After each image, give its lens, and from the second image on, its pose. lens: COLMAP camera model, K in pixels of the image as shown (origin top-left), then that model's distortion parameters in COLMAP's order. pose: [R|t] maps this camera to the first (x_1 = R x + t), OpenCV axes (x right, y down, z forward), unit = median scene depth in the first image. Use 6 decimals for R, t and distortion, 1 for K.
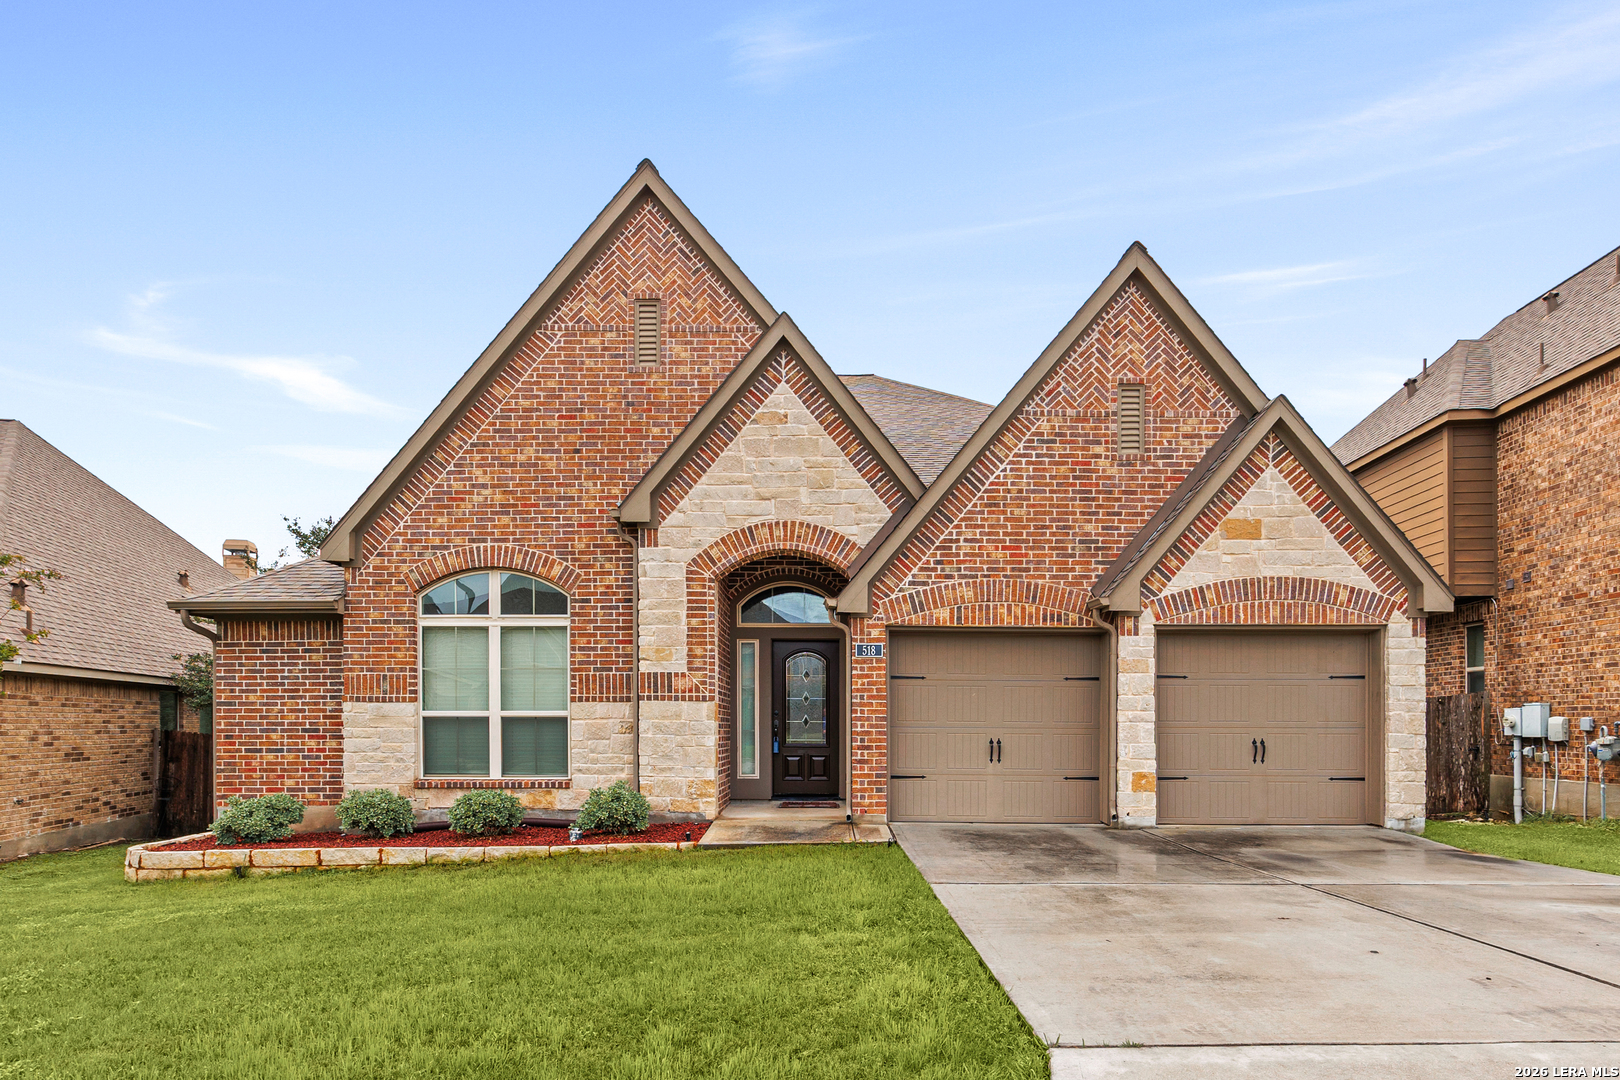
lens RADIAL K [[643.1, 0, 822.3], [0, 643.1, 543.4], [0, 0, 1]] dist [-0.000211, 0.000126]
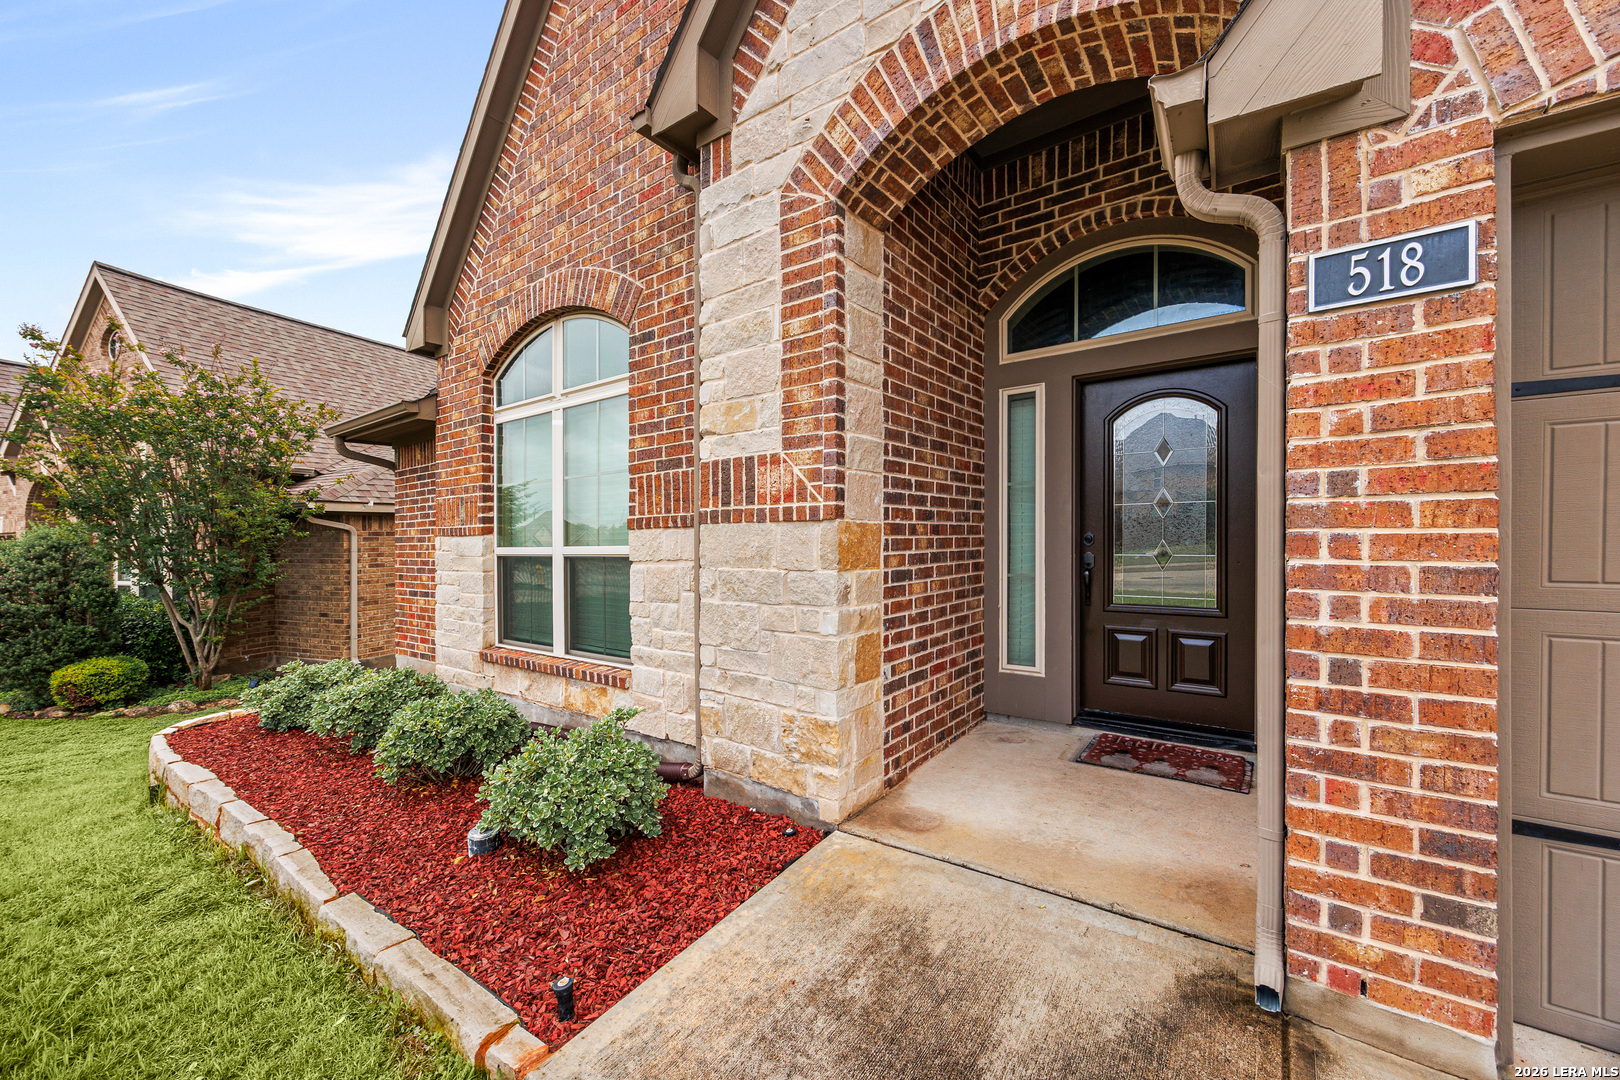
lens RADIAL K [[643.1, 0, 822.3], [0, 643.1, 543.4], [0, 0, 1]] dist [-0.000211, 0.000126]
pose [[0.827066, -0.010975, -0.561998, 0.034994], [0.168167, 0.958848, 0.228759, 0.165794], [0.536360, -0.283708, 0.794876, 0.672070]]
